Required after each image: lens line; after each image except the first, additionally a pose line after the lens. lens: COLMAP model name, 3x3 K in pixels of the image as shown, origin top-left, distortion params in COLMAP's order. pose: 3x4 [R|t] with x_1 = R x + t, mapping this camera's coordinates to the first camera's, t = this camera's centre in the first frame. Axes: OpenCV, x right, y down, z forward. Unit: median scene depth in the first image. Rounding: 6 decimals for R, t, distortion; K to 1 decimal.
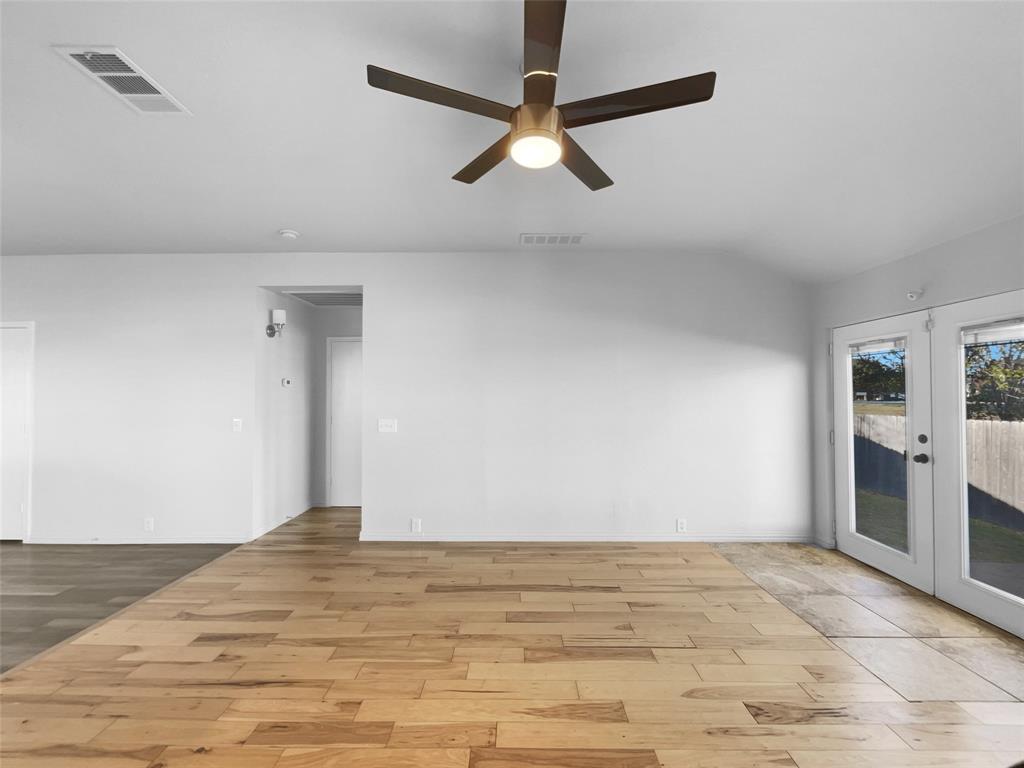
lens RADIAL K [[416.4, 0, 508.5], [0, 416.4, 385.5], [0, 0, 1]] dist [-0.008067, -0.001989]
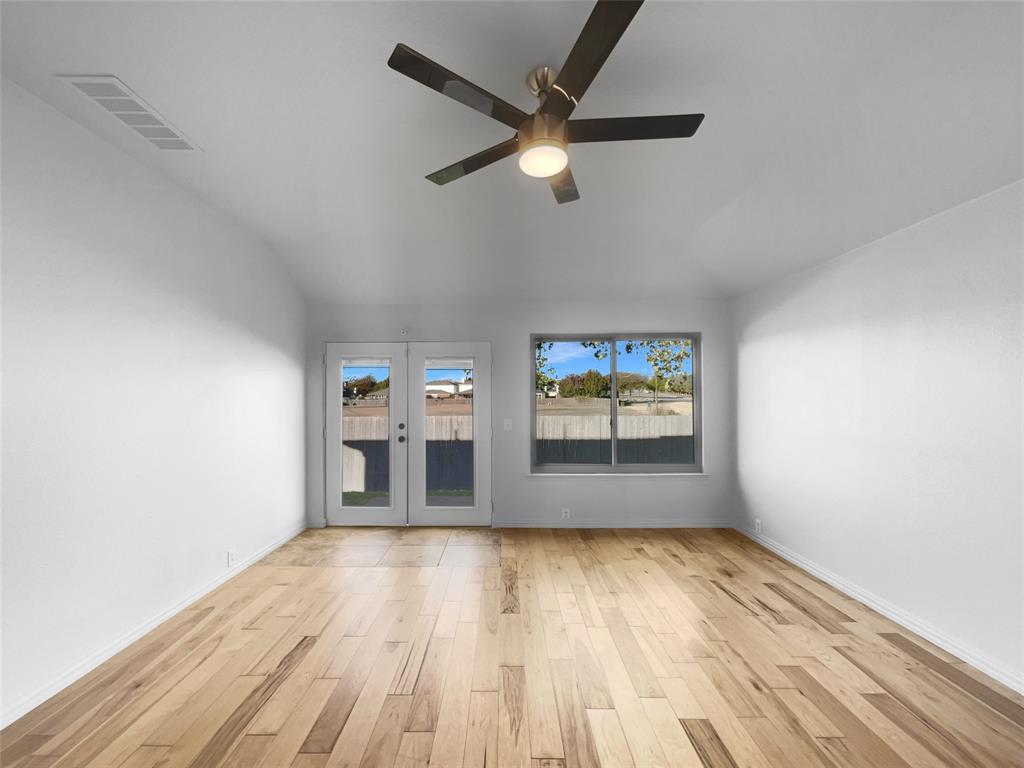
lens RADIAL K [[416.4, 0, 509.3], [0, 416.4, 390.1], [0, 0, 1]] dist [-0.008067, -0.001989]
pose [[-0.010445, 0.017285, 0.999796, -0.465495], [-0.020630, 0.999634, -0.017498, 0.012245], [-0.999733, -0.020809, -0.010084, 0.529590]]
